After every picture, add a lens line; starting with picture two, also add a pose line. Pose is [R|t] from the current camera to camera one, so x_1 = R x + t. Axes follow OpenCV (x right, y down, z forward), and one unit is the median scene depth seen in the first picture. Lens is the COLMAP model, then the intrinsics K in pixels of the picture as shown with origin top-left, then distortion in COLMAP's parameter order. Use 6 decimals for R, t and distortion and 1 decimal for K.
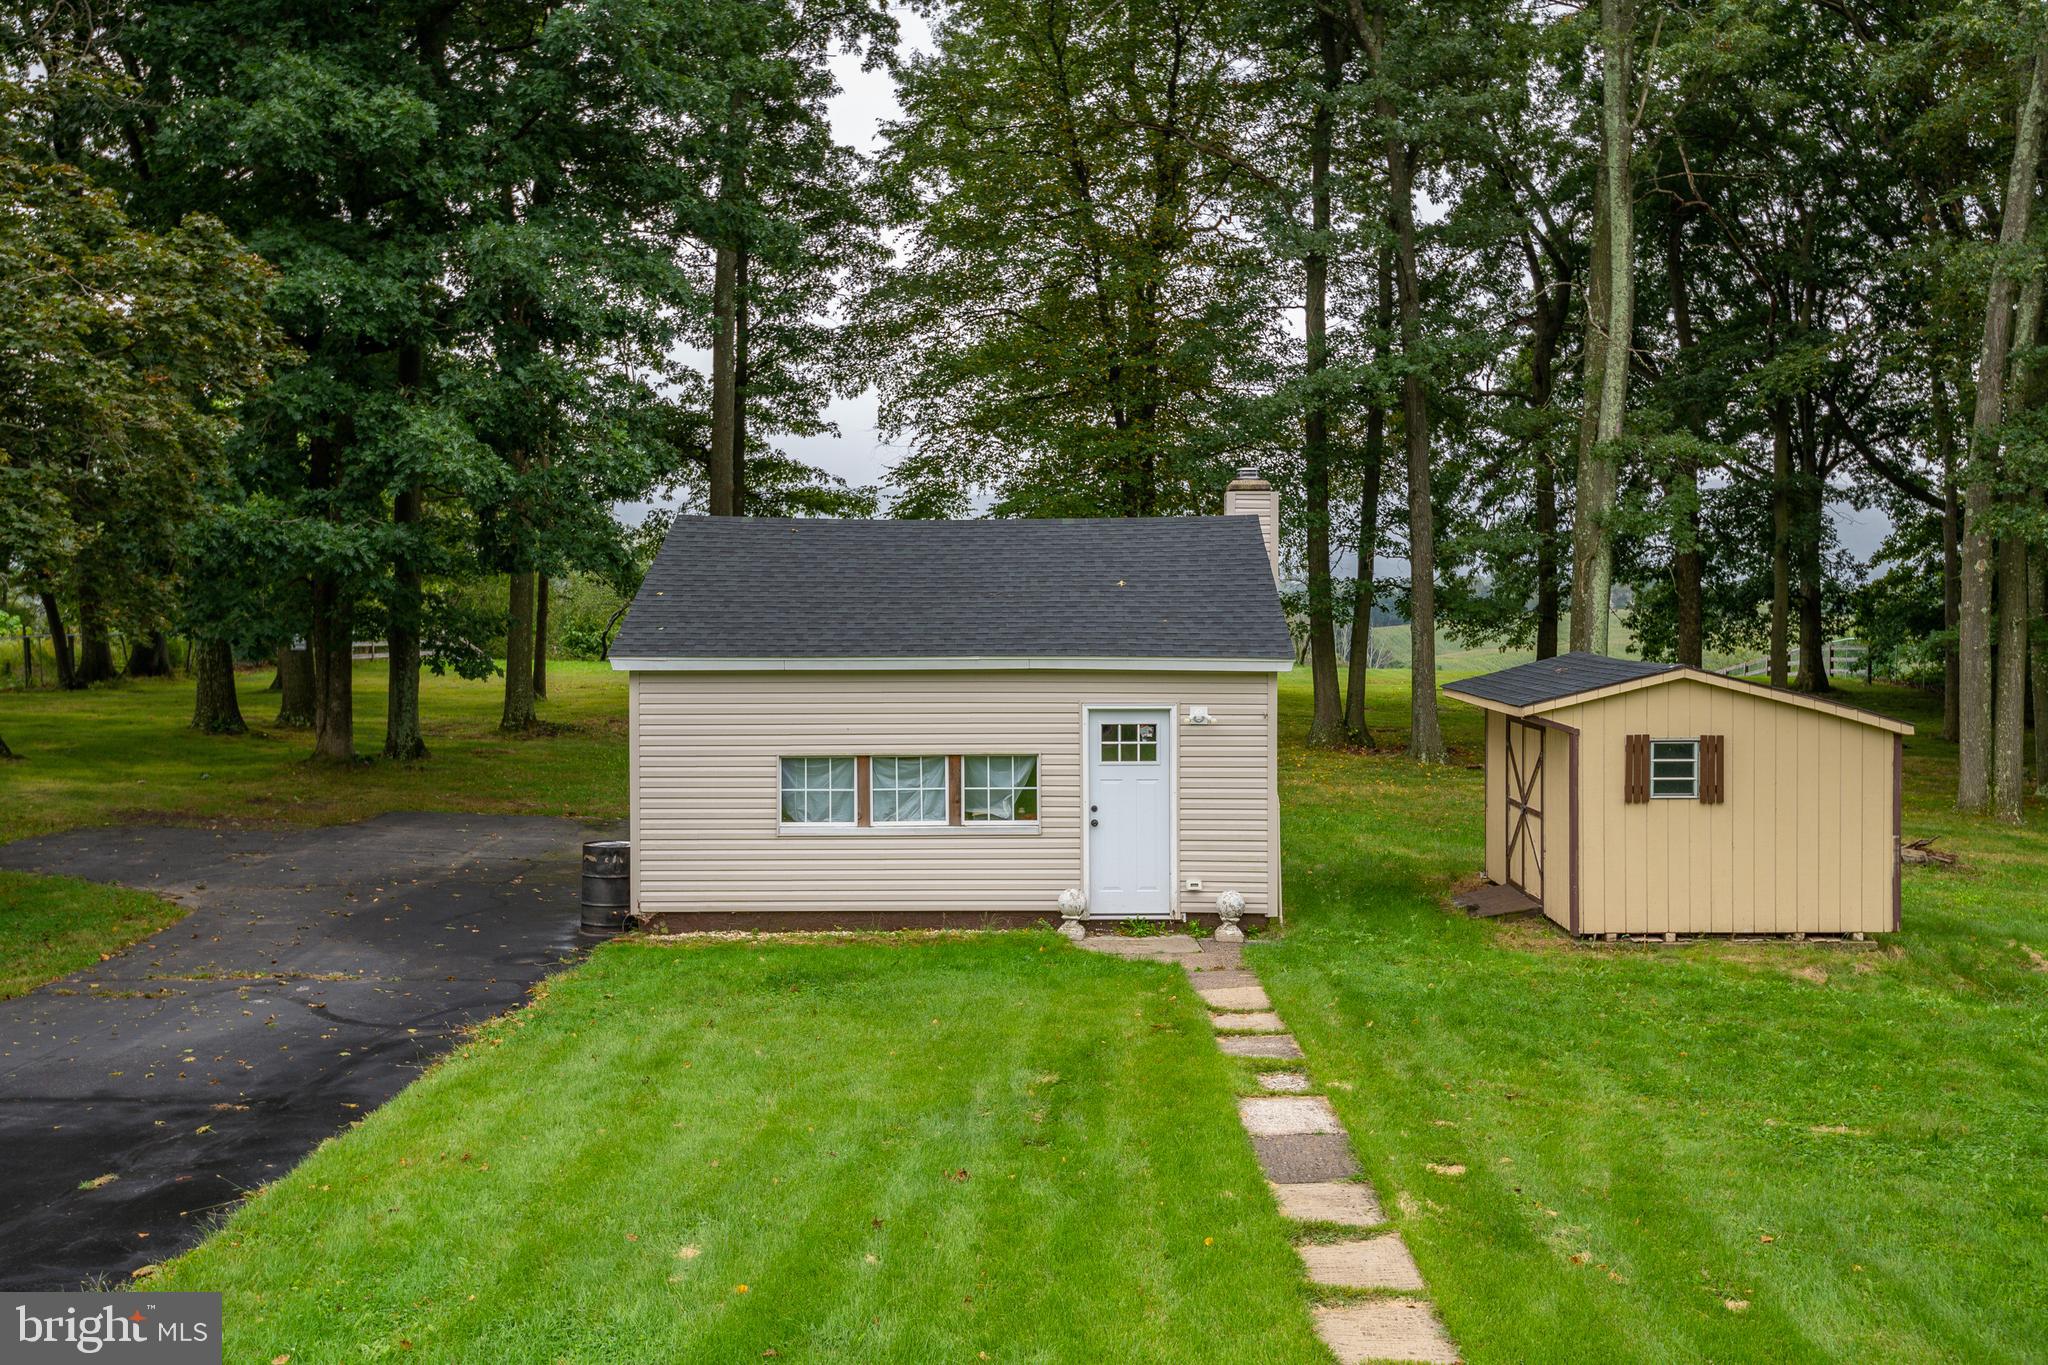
lens RADIAL K [[1985.2, 0, 1020.5], [0, 1985.2, 690.2], [0, 0, 1]] dist [0.066513, -0.035984]
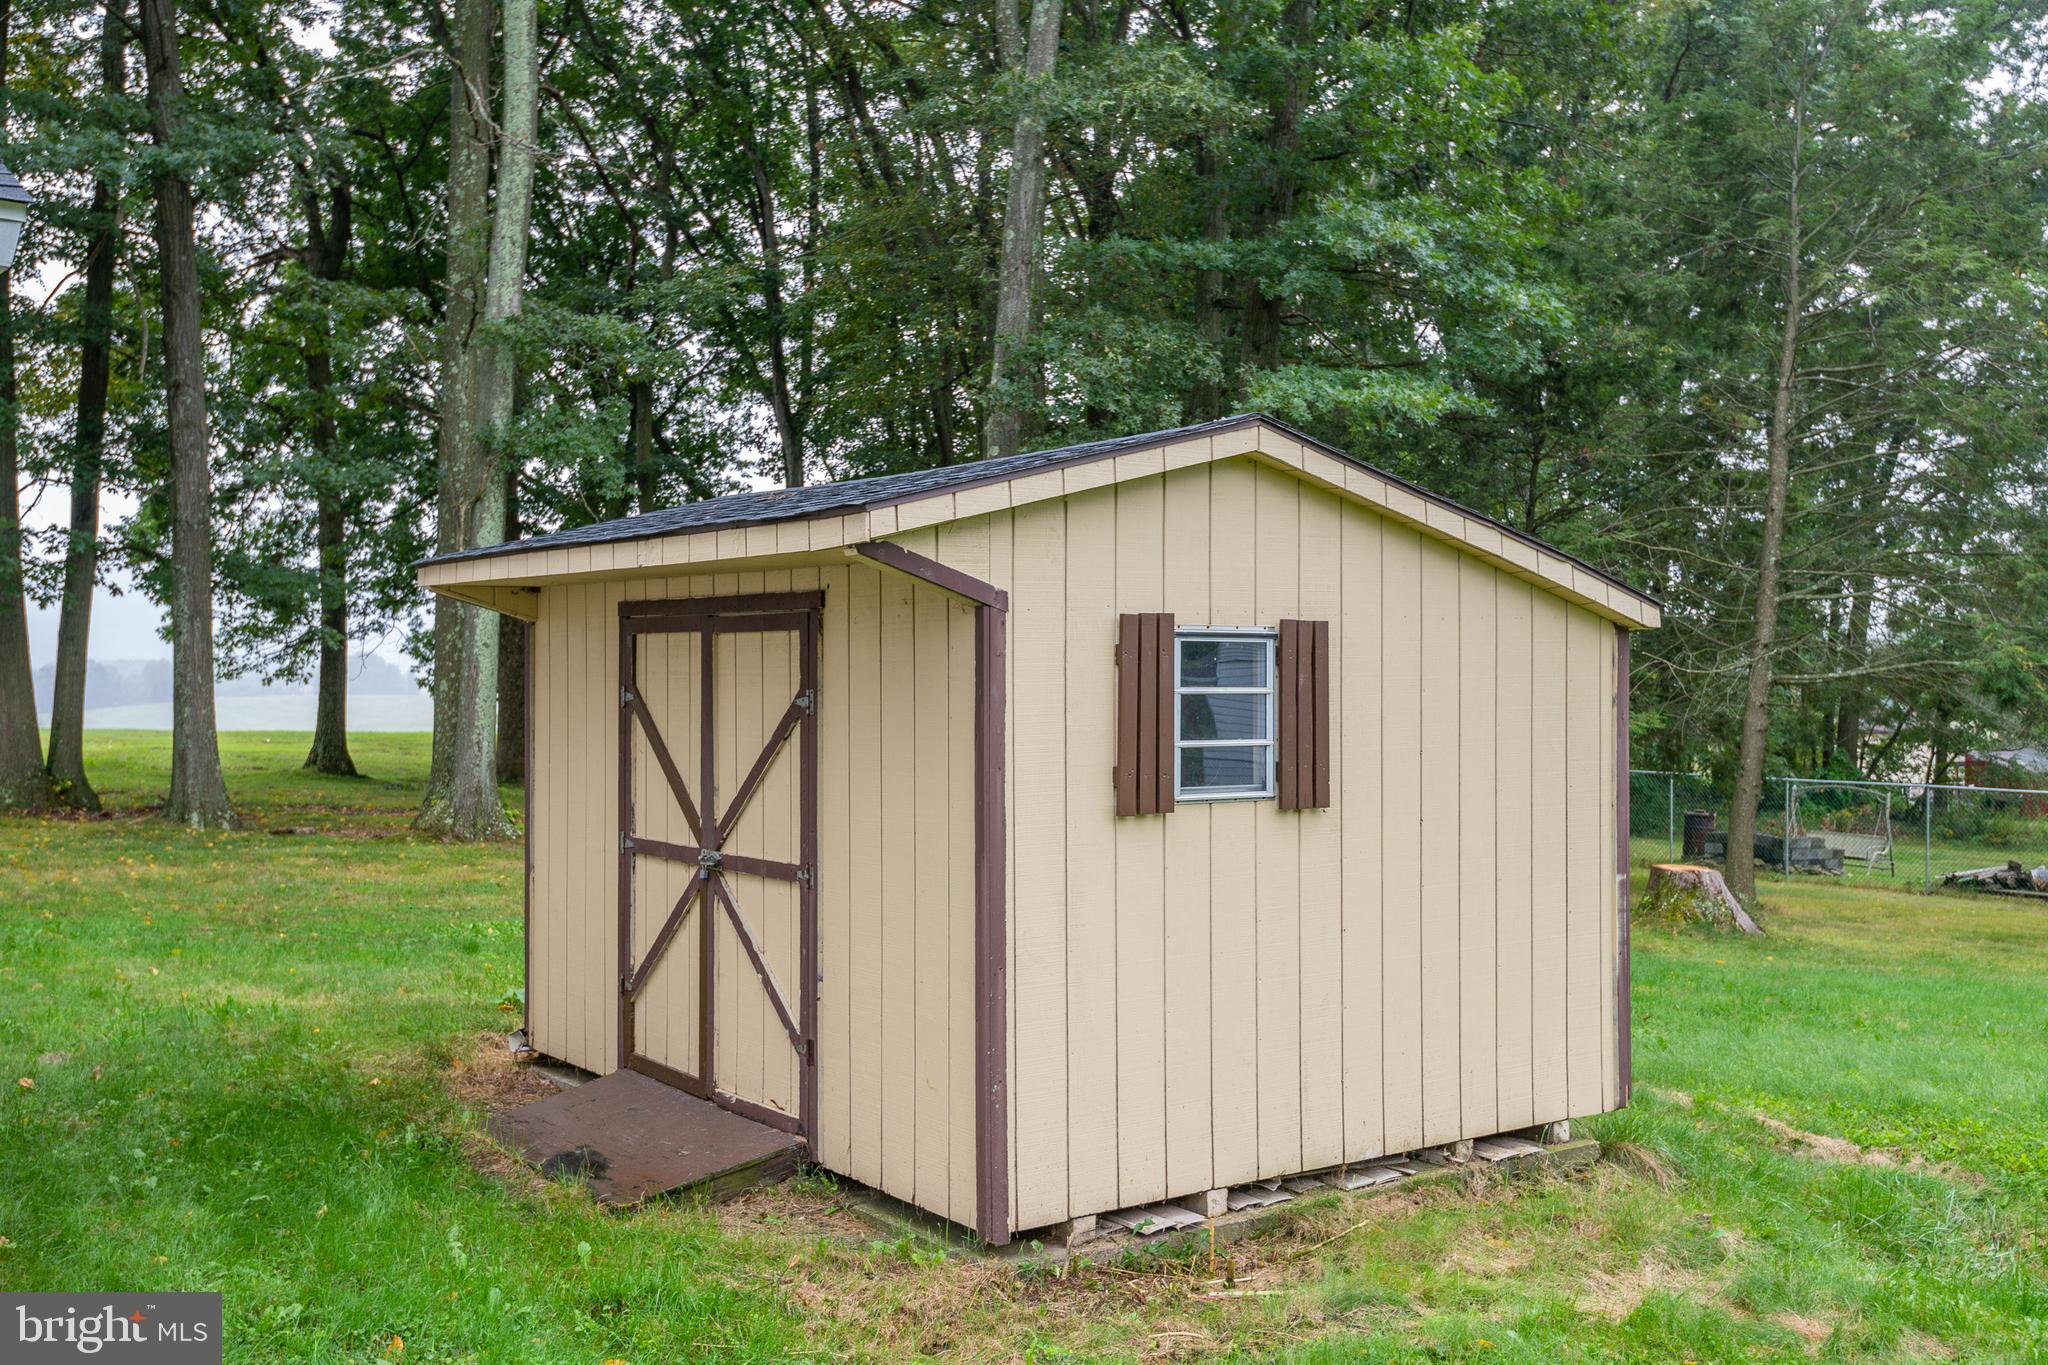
lens RADIAL K [[1985.2, 0, 1020.5], [0, 1985.2, 690.2], [0, 0, 1]] dist [0.066513, -0.035984]
pose [[0.808487, 0.005810, 0.588486, 0.093480], [0.020679, 0.999053, -0.038274, 0.047223], [-0.588151, 0.043114, 0.807601, 0.732728]]
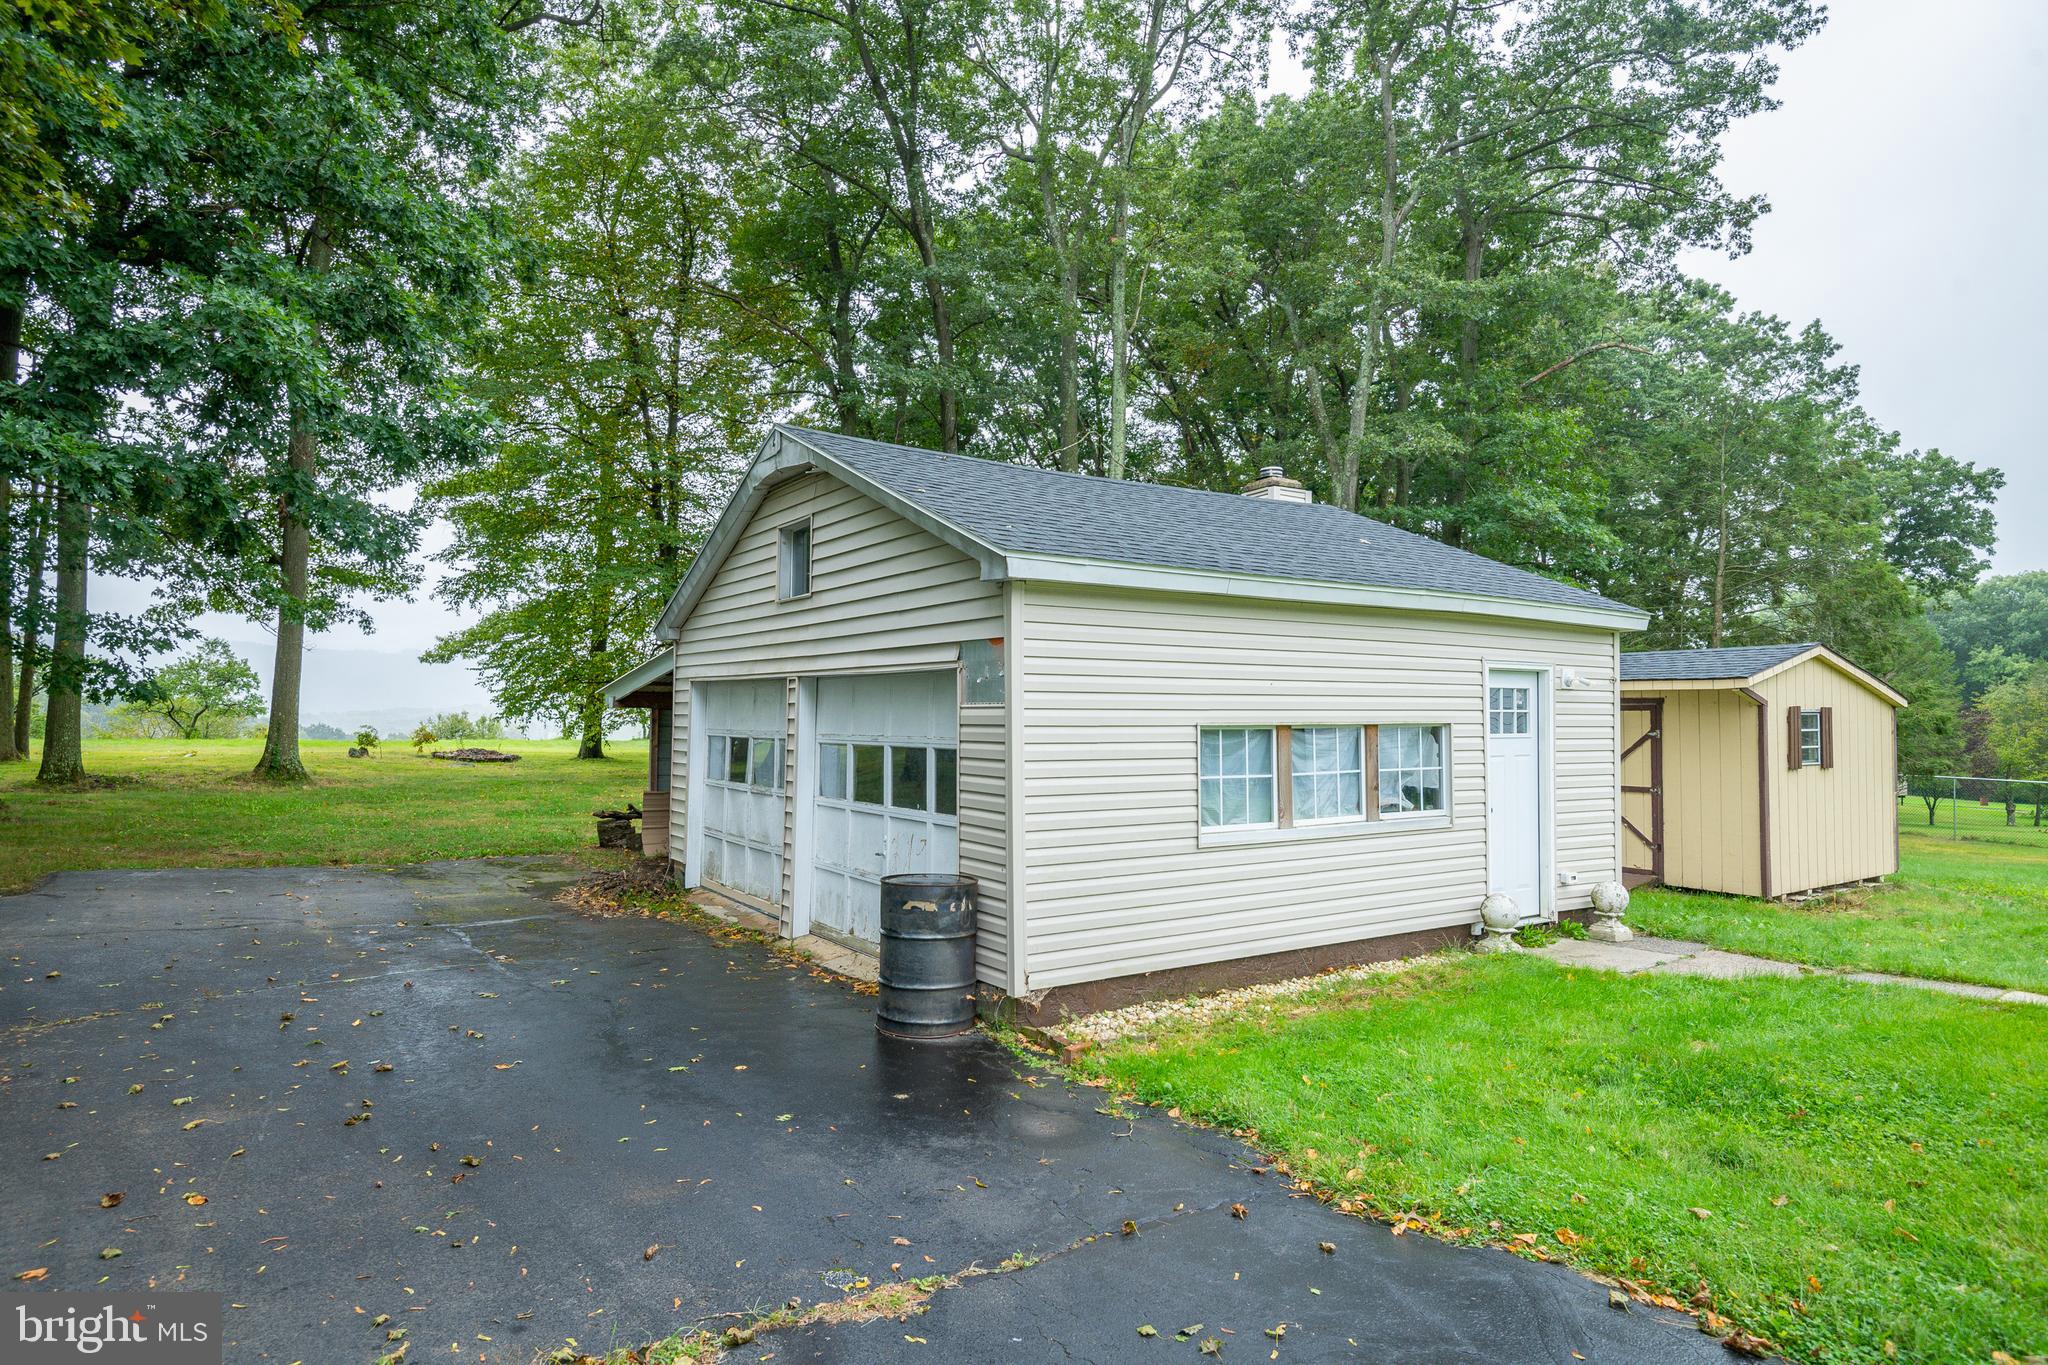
lens RADIAL K [[1145.9, 0, 1024.0], [0, 1145.9, 682.5], [0, 0, 1]] dist [-0.001517, 0.000223]
pose [[0.830375, 0.022912, 0.556733, -0.379060], [0.020852, 0.997177, -0.072139, 0.044786], [-0.556814, 0.071511, 0.827553, 0.709846]]
